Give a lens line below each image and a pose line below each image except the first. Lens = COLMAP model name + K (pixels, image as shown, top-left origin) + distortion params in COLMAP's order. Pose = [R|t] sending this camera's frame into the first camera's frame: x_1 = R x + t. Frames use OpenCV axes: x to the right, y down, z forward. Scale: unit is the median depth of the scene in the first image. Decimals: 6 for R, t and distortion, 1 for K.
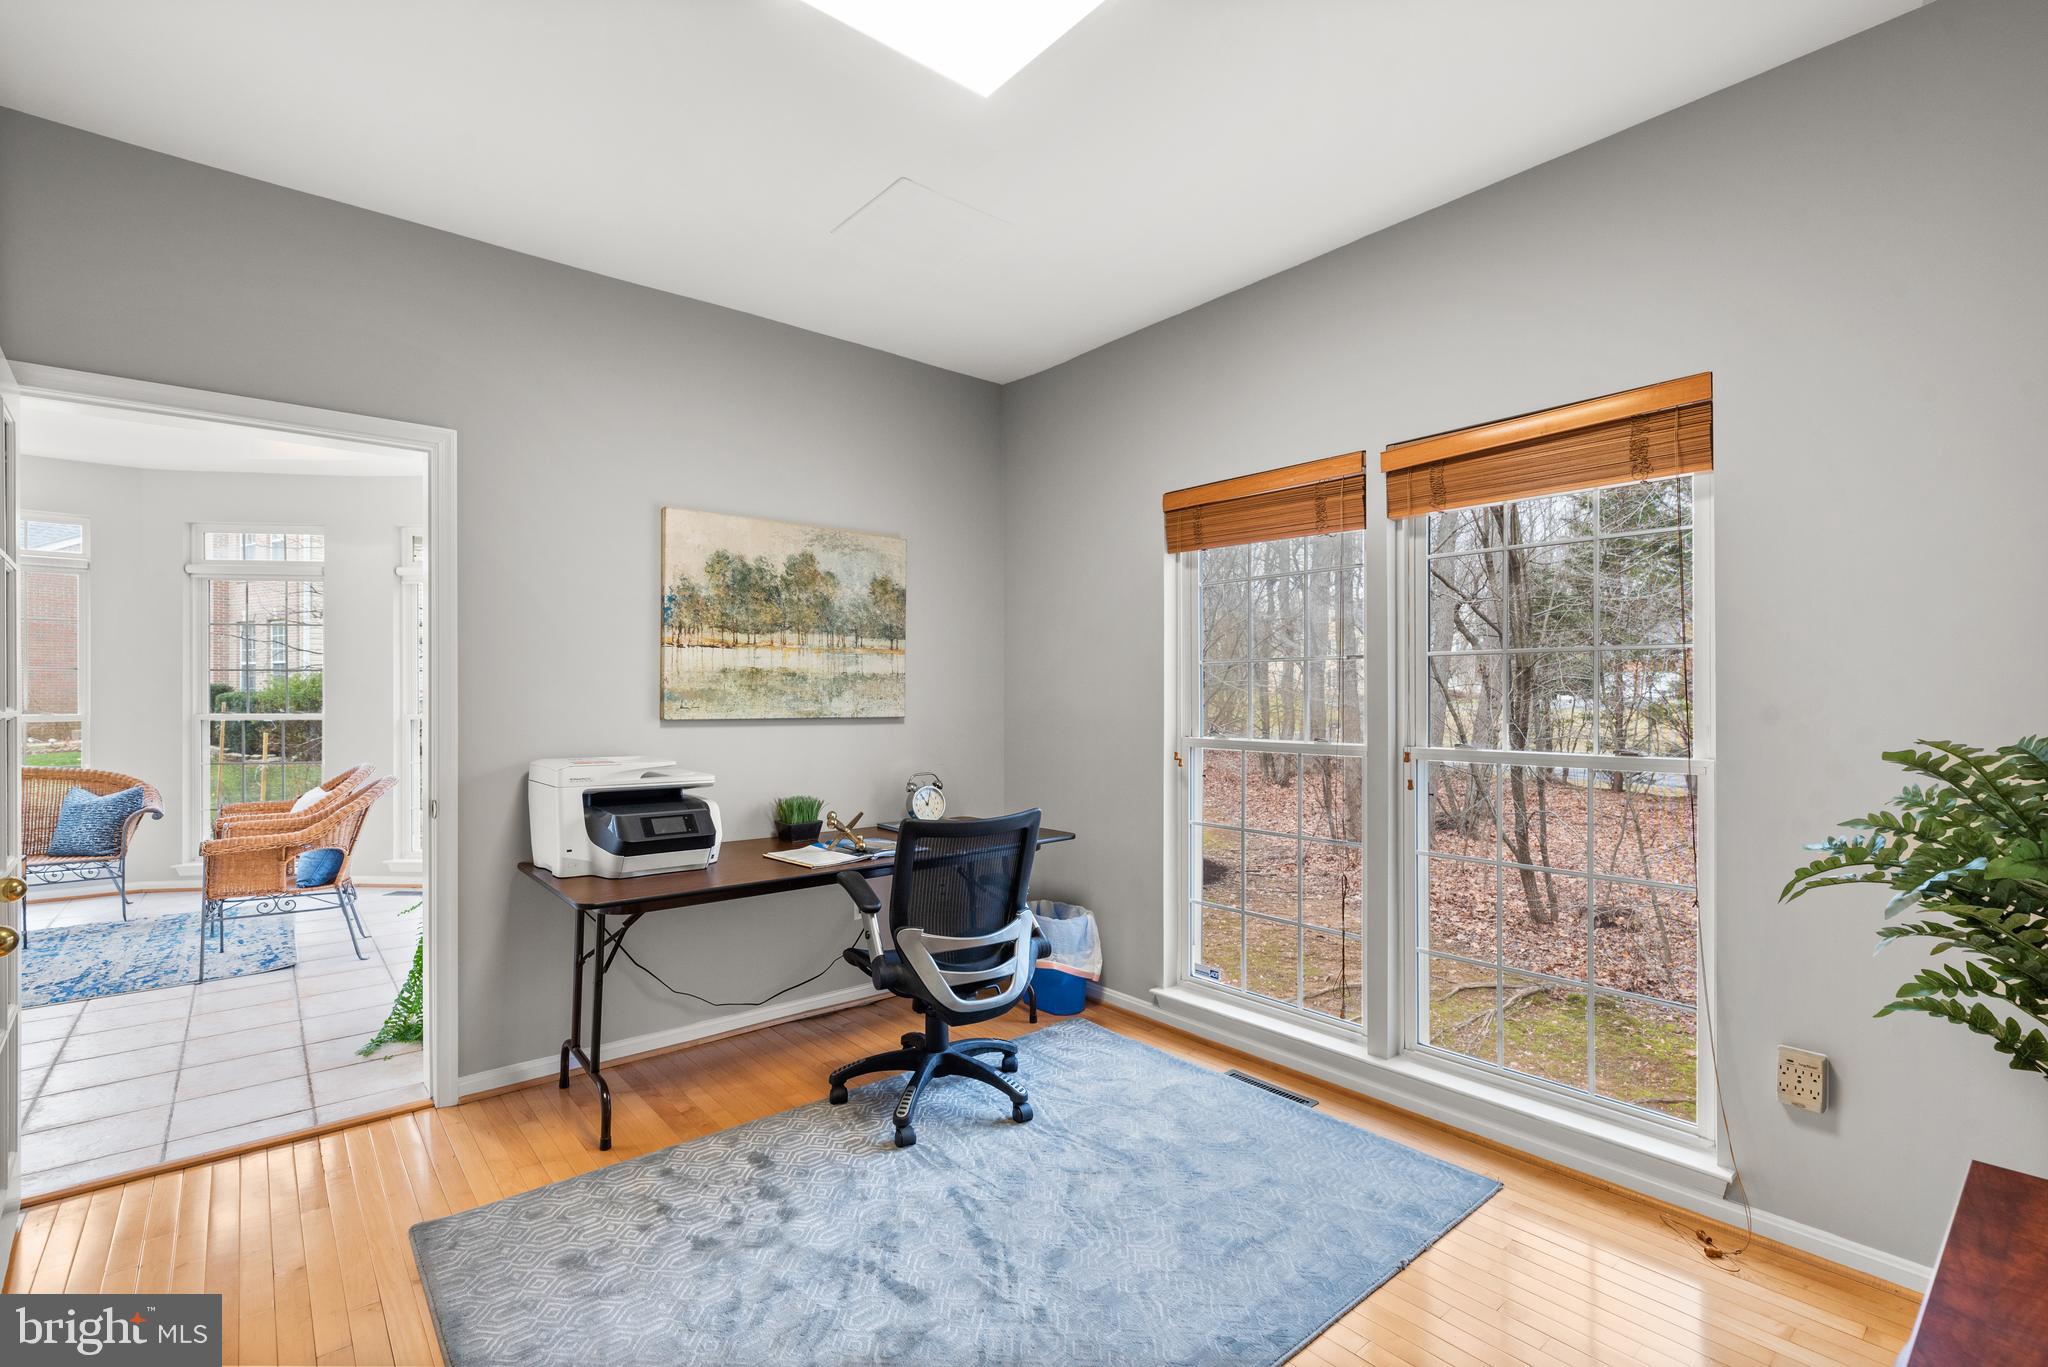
lens RADIAL K [[915.9, 0, 1029.1], [0, 915.9, 692.6], [0, 0, 1]] dist [0.001527, -0.000196]
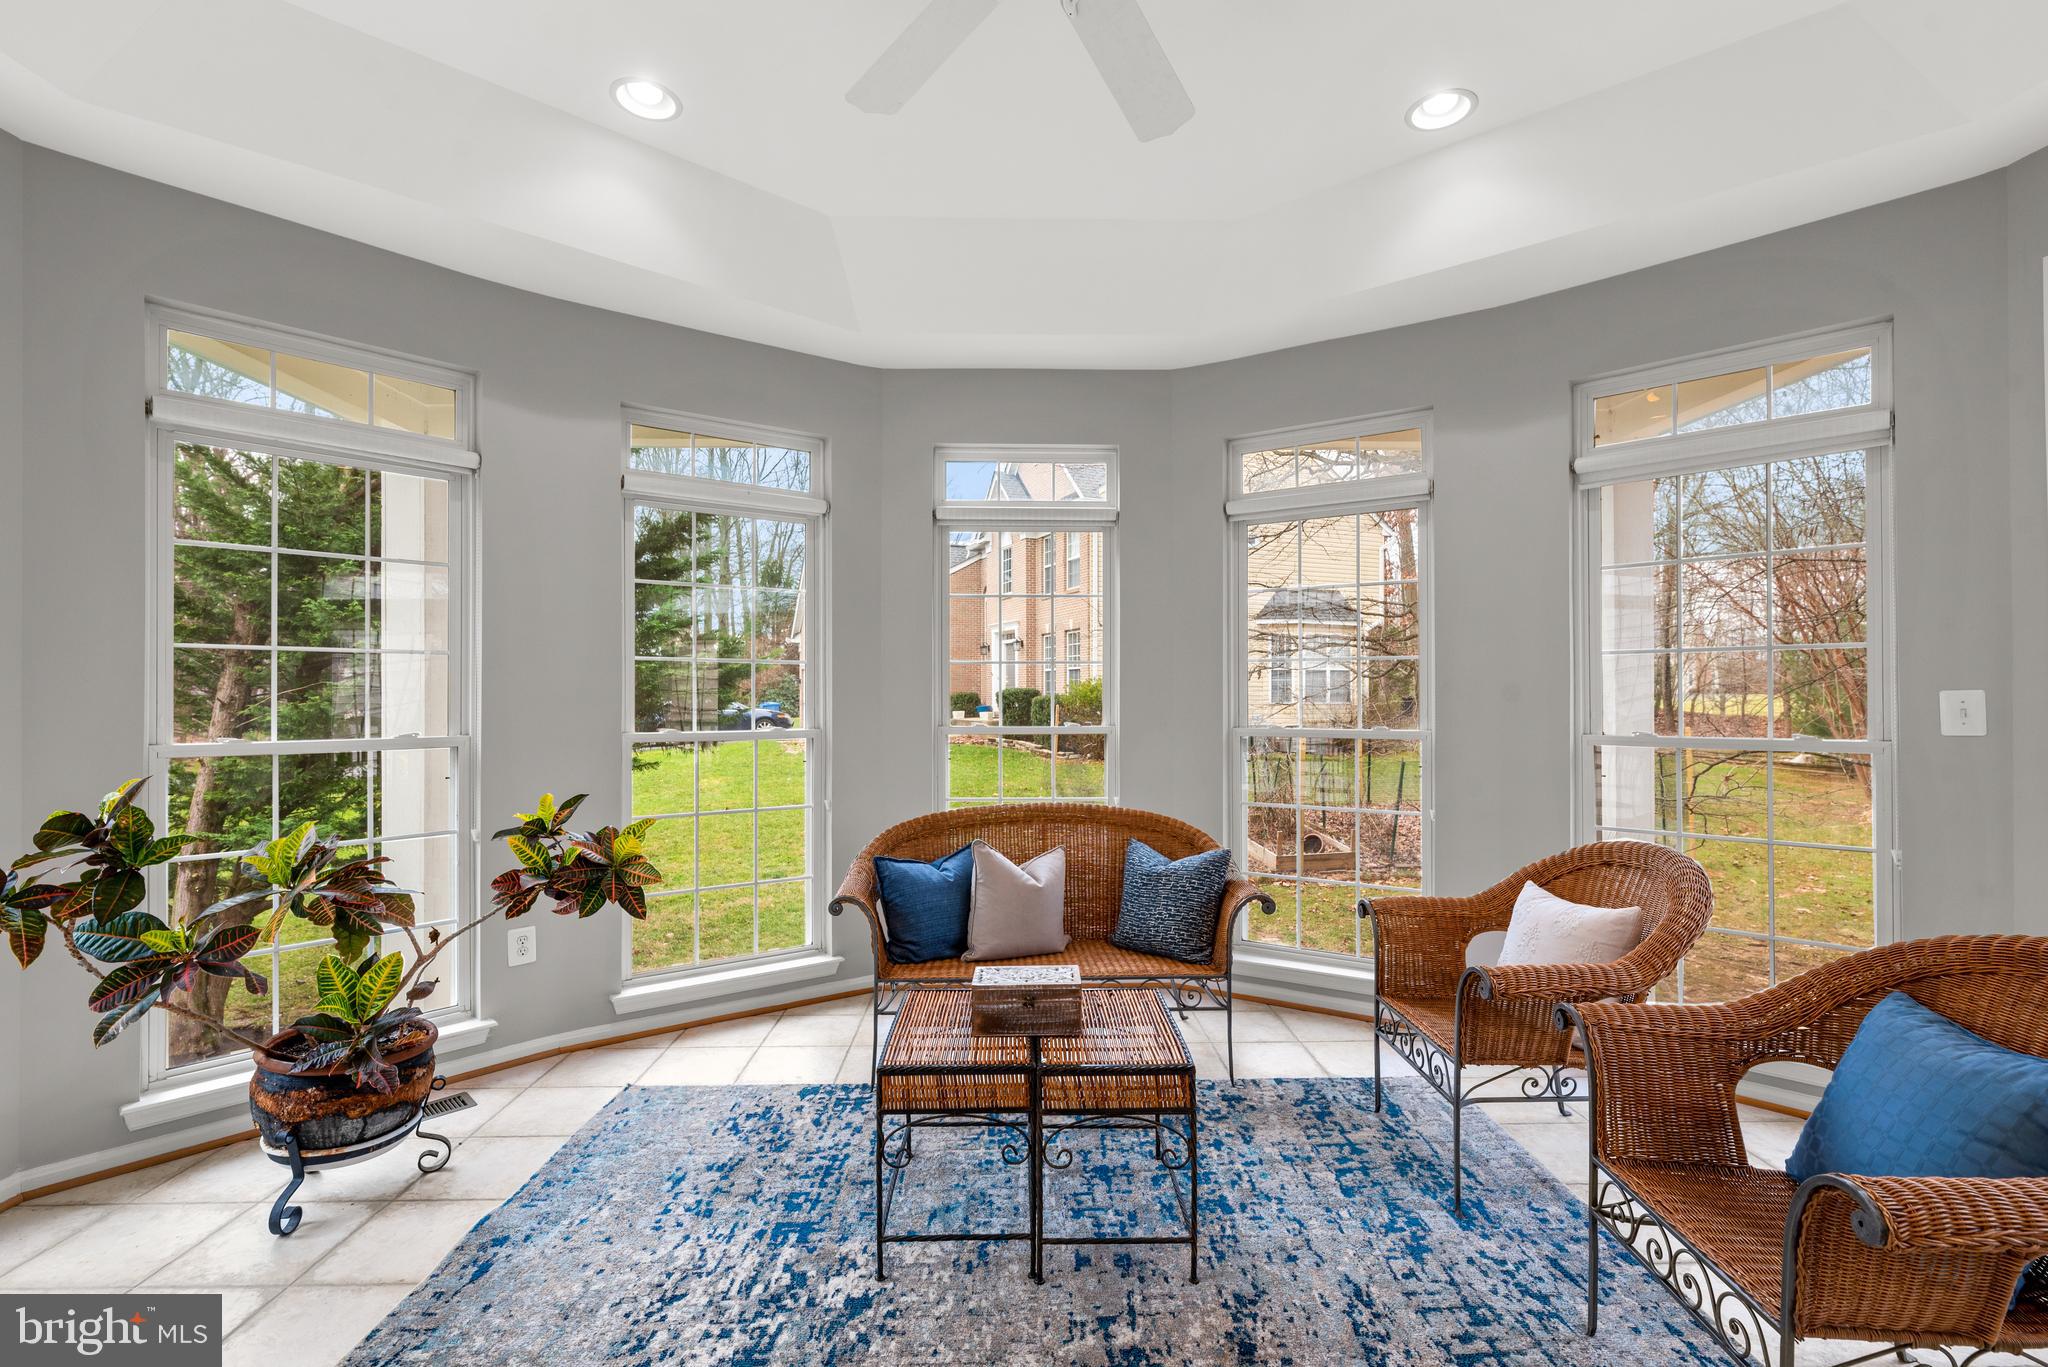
lens RADIAL K [[915.9, 0, 1029.1], [0, 915.9, 692.6], [0, 0, 1]] dist [0.001527, -0.000196]
pose [[0.777467, -0.005085, -0.628903, -0.656979], [0.003551, 0.999987, -0.003695, 0.000418], [0.628913, 0.000640, 0.777475, 0.423888]]
